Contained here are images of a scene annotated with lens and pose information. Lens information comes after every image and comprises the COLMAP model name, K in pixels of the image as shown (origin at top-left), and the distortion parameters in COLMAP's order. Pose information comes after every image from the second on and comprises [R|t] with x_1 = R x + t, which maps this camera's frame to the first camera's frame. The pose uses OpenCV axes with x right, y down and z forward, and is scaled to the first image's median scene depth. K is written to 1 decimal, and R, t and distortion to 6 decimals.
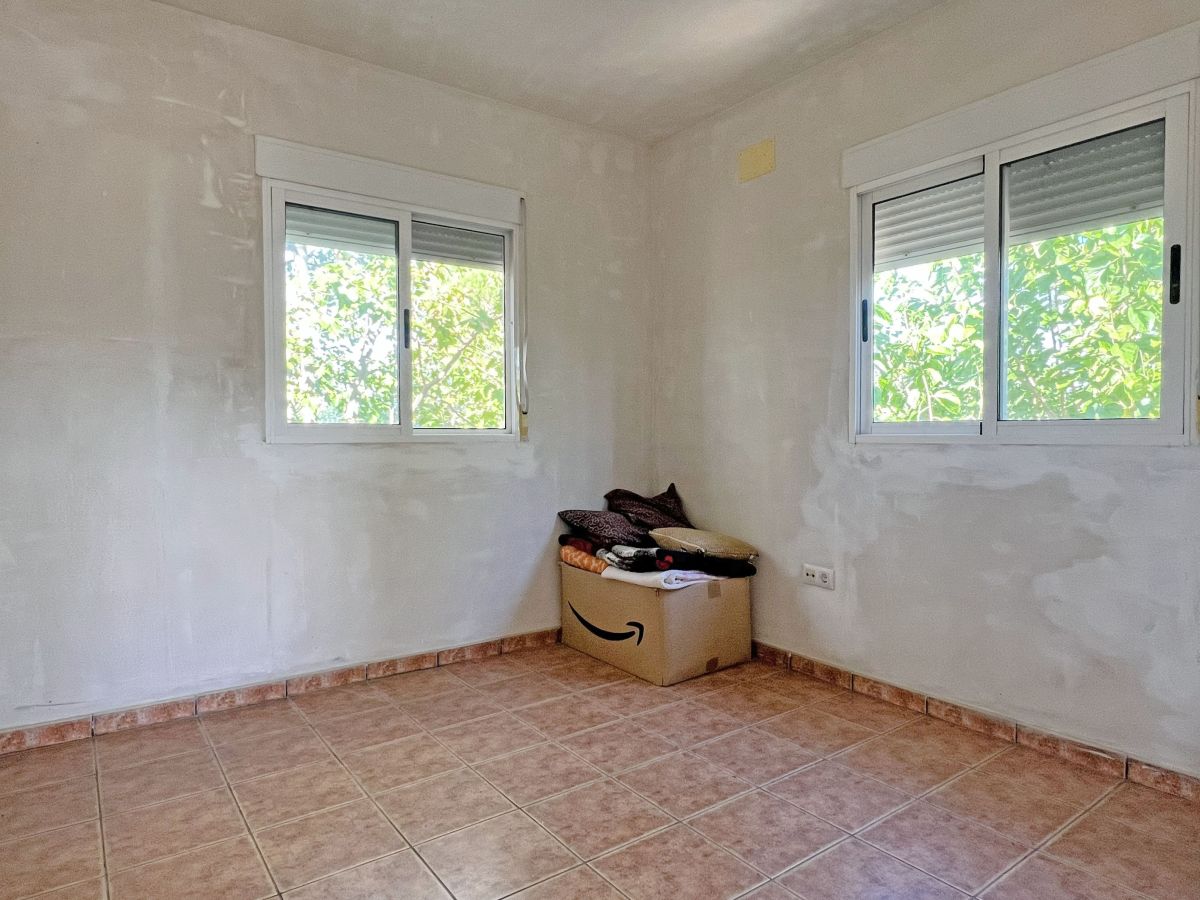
lens RADIAL K [[713.7, 0, 598.9], [0, 713.7, 448.1], [0, 0, 1]] dist [-0.006388, 0.002521]
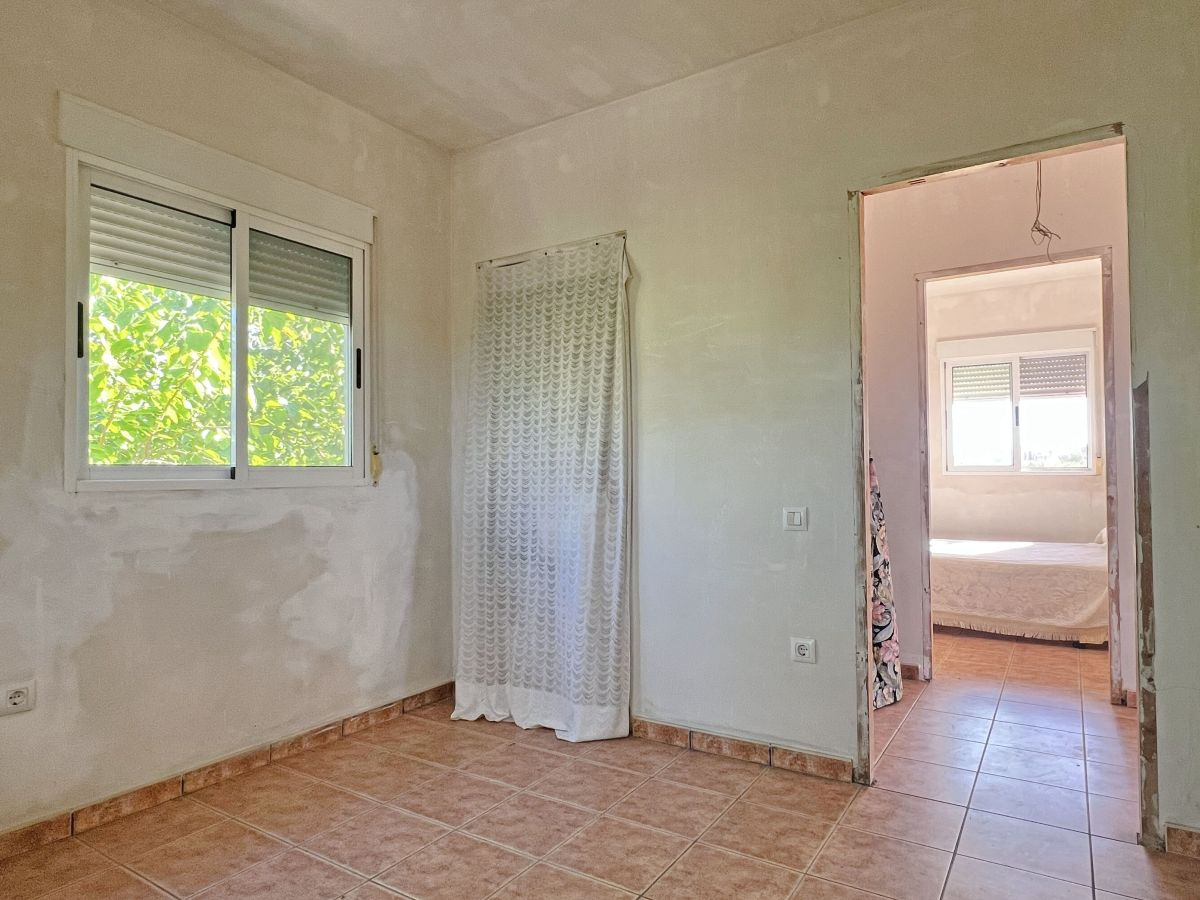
lens RADIAL K [[713.7, 0, 607.9], [0, 713.7, 445.4], [0, 0, 1]] dist [-0.006388, 0.002521]
pose [[-0.353349, 0.041731, 0.934561, -0.627715], [0.024971, 0.999069, -0.035170, -0.018899], [-0.935158, 0.010910, -0.354062, 0.890746]]
